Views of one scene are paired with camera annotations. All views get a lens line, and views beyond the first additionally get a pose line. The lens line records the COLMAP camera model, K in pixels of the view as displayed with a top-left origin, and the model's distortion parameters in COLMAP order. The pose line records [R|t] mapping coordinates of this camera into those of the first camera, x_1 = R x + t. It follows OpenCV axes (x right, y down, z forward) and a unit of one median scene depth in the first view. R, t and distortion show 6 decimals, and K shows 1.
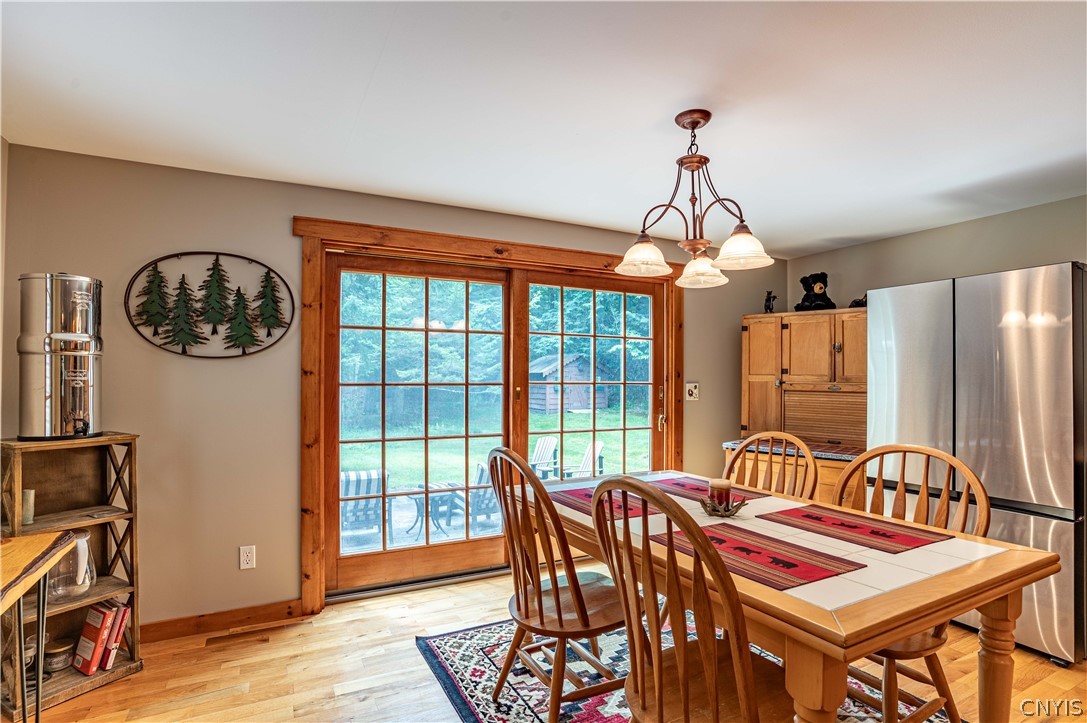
lens RADIAL K [[541.1, 0, 537.0], [0, 541.1, 374.0], [0, 0, 1]] dist [-0.076585, 0.036854]
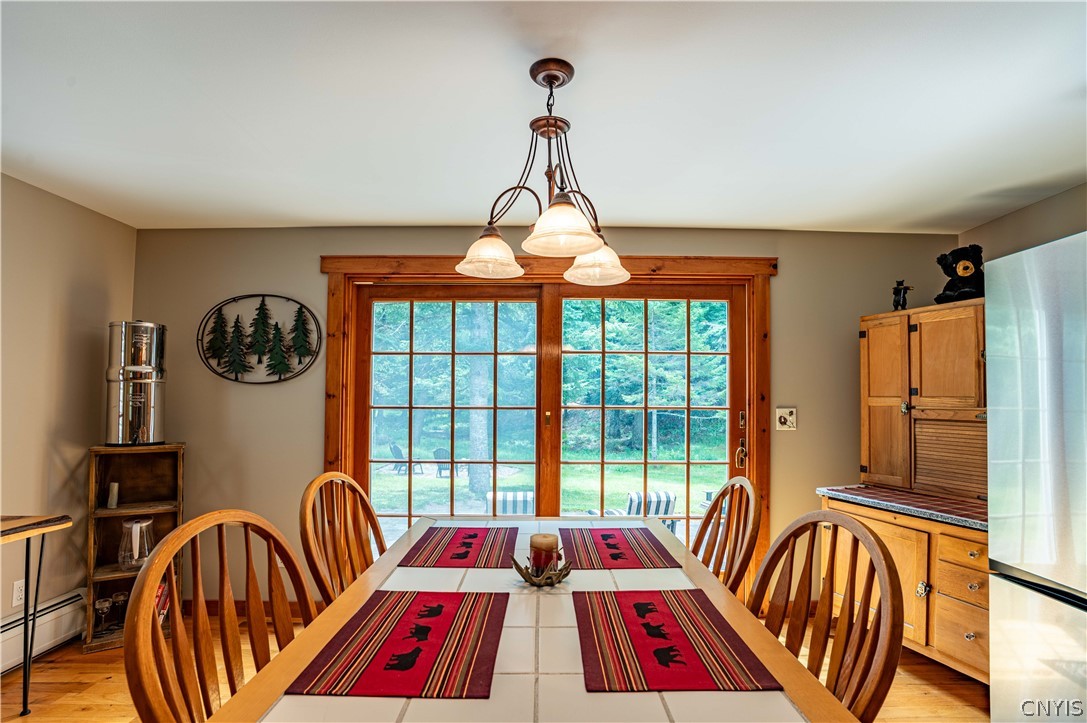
lens RADIAL K [[541.1, 0, 547.7], [0, 541.1, 381.7], [0, 0, 1]] dist [-0.076268, 0.036391]
pose [[0.891282, -0.016093, -0.453164, 0.481129], [0.001575, 0.999474, -0.032396, 0.004820], [0.453447, 0.028161, 0.890838, 0.225632]]
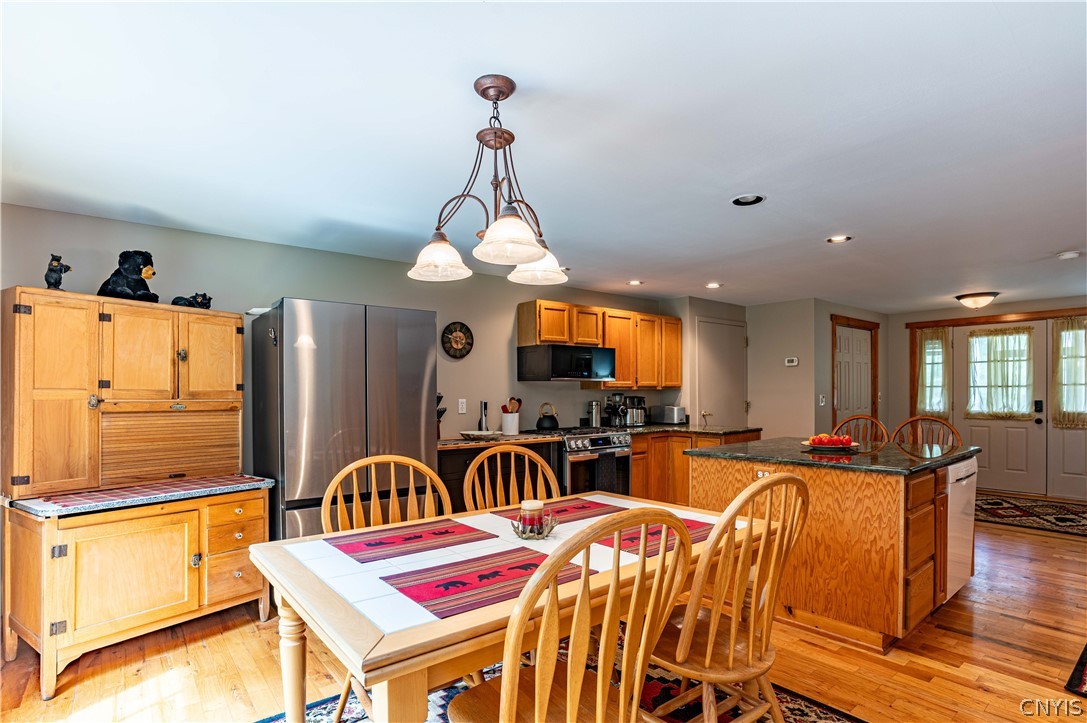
lens RADIAL K [[559.5, 0, 548.5], [0, 559.5, 398.9], [0, 0, 1]] dist [-0.081135, 0.039610]
pose [[-0.212898, -0.013632, 0.976979, -0.438767], [-0.004682, 0.999905, 0.012931, 0.002698], [-0.977063, -0.001821, -0.212942, 0.825686]]
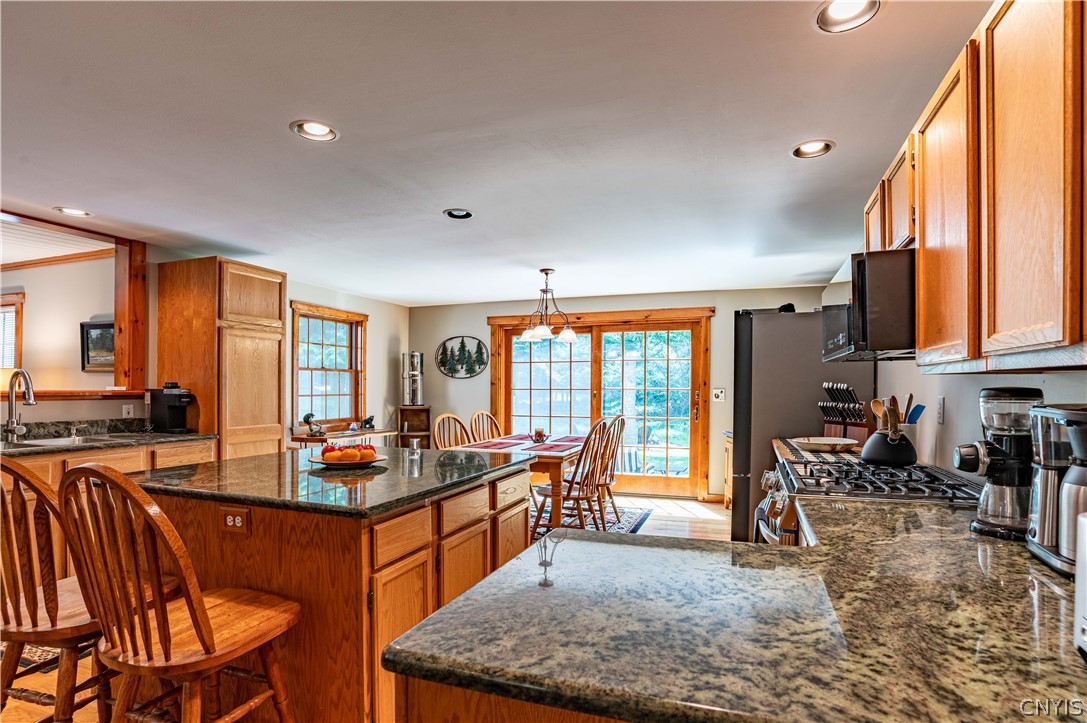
lens RADIAL K [[537.1, 0, 542.2], [0, 537.1, 377.8], [0, 0, 1]] dist [-0.099216, 0.057100]
pose [[0.669434, -0.013547, -0.742748, 1.472847], [0.006481, 0.999902, -0.012396, 0.001501], [0.742843, 0.003484, 0.669457, -0.404297]]
